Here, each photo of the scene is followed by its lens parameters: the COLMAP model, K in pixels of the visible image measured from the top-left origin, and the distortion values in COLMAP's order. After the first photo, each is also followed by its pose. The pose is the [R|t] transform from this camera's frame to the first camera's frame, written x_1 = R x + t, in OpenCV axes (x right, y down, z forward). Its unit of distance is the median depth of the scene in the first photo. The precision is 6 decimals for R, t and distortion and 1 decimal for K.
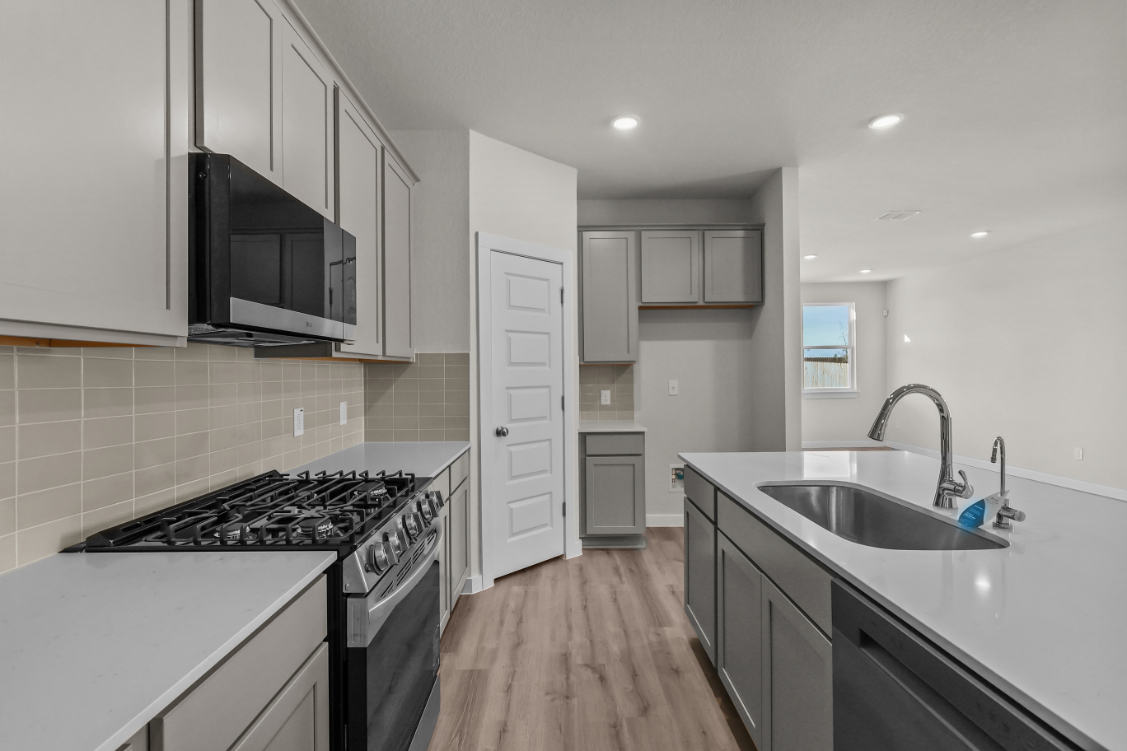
lens RADIAL K [[516.5, 0, 563.5], [0, 516.5, 375.5], [0, 0, 1]] dist [-0.000032, 0.000018]
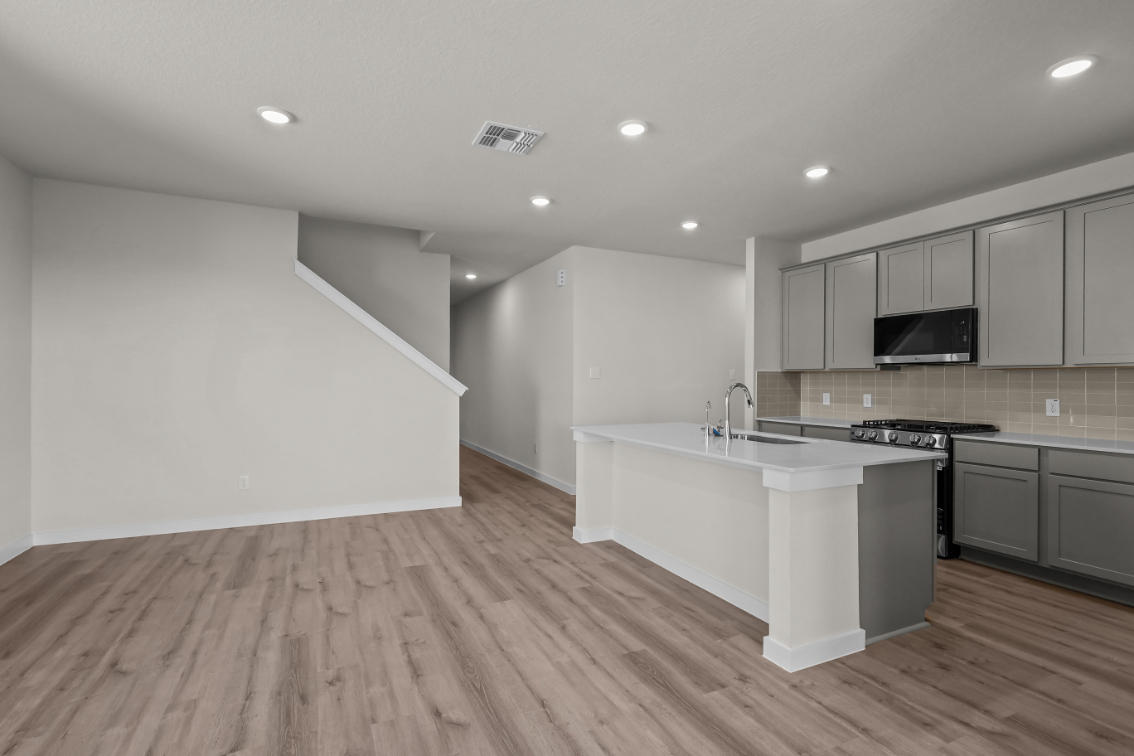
lens RADIAL K [[536.4, 0, 567.0], [0, 536.4, 378.0], [0, 0, 1]] dist [-0.001107, 0.000623]
pose [[-0.907402, 0.001239, -0.420261, 1.090204], [-0.001168, 0.999984, 0.005469, -0.006917], [0.420262, 0.005453, -0.907387, 1.308095]]
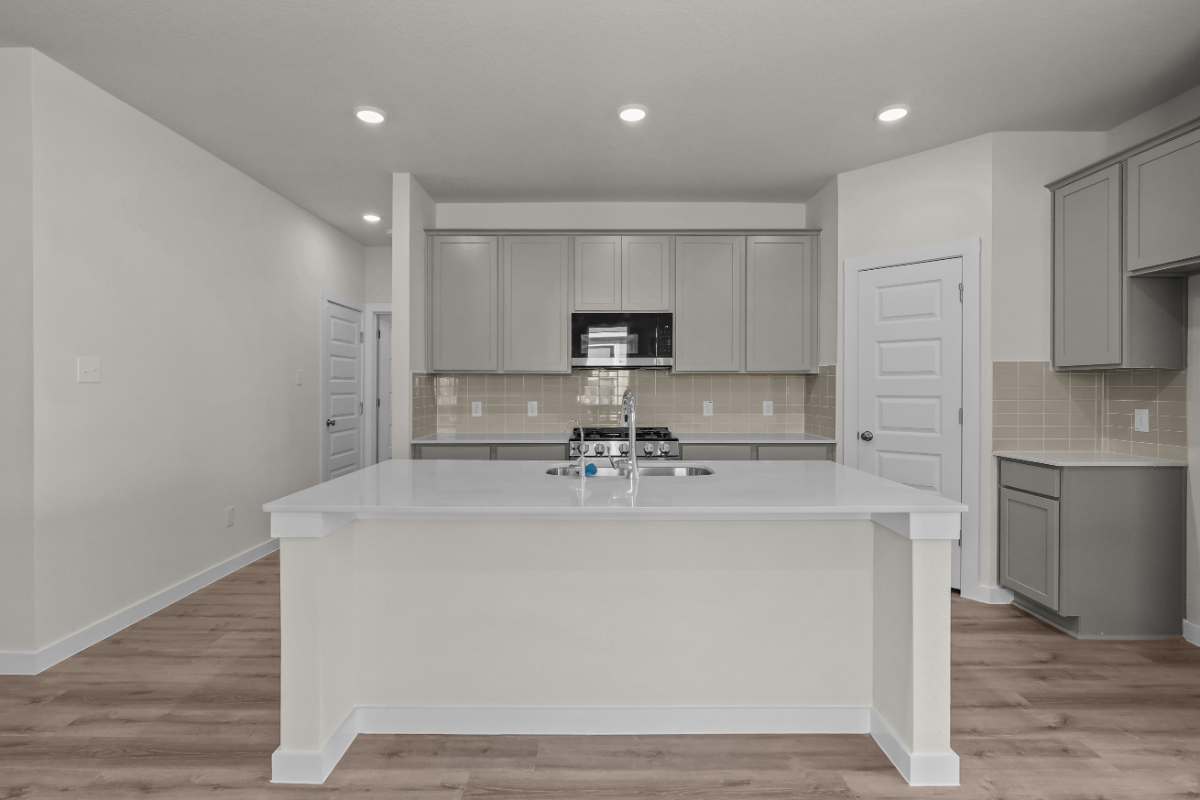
lens RADIAL K [[584.1, 0, 597.2], [0, 584.1, 390.4], [0, 0, 1]] dist [-0.002011, 0.000630]
pose [[-0.009434, 0.013318, -0.999867, 1.086015], [-0.006521, 0.999889, 0.013380, 0.000075], [0.999934, 0.006646, -0.009346, 0.434936]]
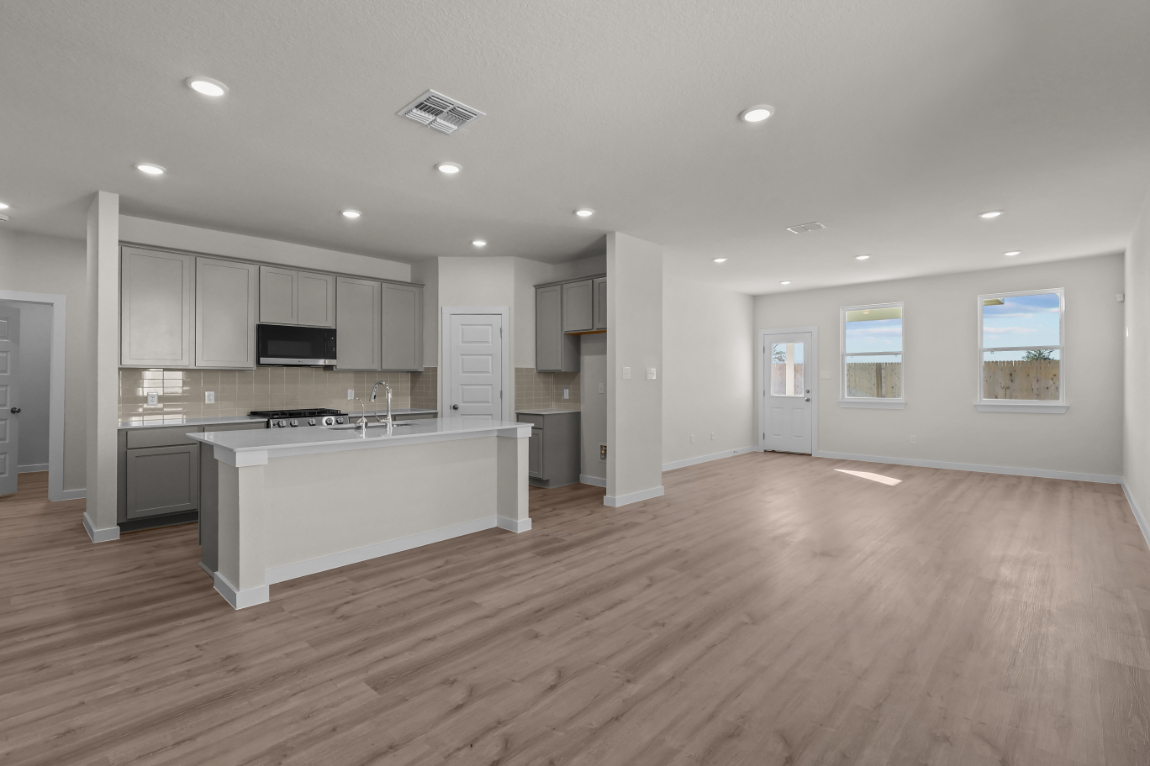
lens RADIAL K [[535.0, 0, 572.0], [0, 535.0, 380.6], [0, 0, 1]] dist [-0.002558, -0.000055]
pose [[0.723883, 0.009473, -0.689857, 1.553353], [-0.010036, 0.999945, 0.003200, -0.001612], [0.689849, 0.004608, 0.723938, -0.153496]]
